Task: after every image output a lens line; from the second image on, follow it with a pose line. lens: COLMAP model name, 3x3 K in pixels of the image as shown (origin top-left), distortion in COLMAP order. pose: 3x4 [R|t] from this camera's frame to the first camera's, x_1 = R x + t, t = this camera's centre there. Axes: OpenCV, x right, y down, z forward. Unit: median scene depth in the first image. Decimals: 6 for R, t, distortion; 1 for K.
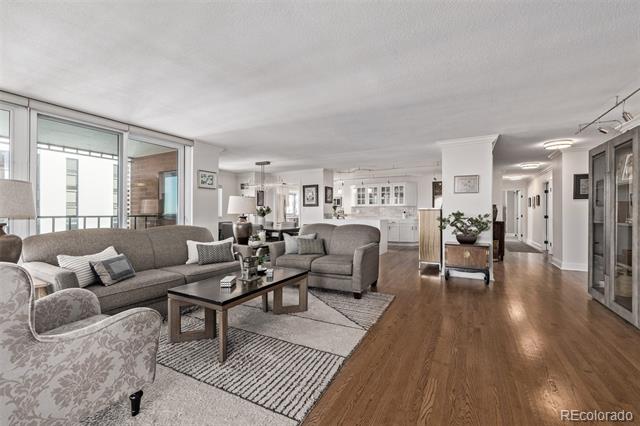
lens RADIAL K [[271.8, 0, 320.3], [0, 271.8, 210.7], [0, 0, 1]] dist [-0.003150, -0.000122]
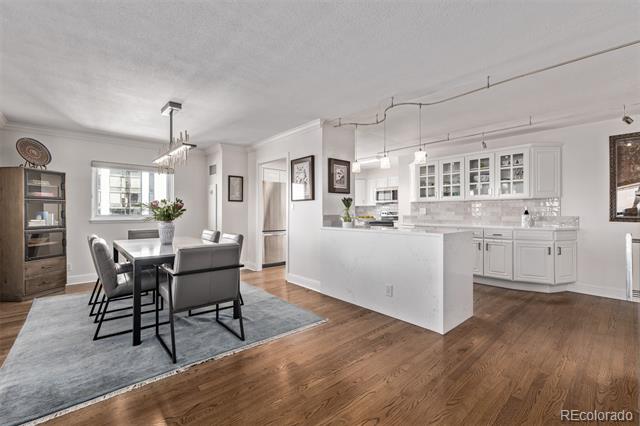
lens RADIAL K [[271.8, 0, 321.0], [0, 271.8, 212.1], [0, 0, 1]] dist [-0.003150, -0.000122]
pose [[0.945203, -0.002880, -0.326469, 0.140542], [0.003791, 0.999990, 0.002152, 0.003477], [0.326460, -0.003272, 0.945205, 0.481440]]
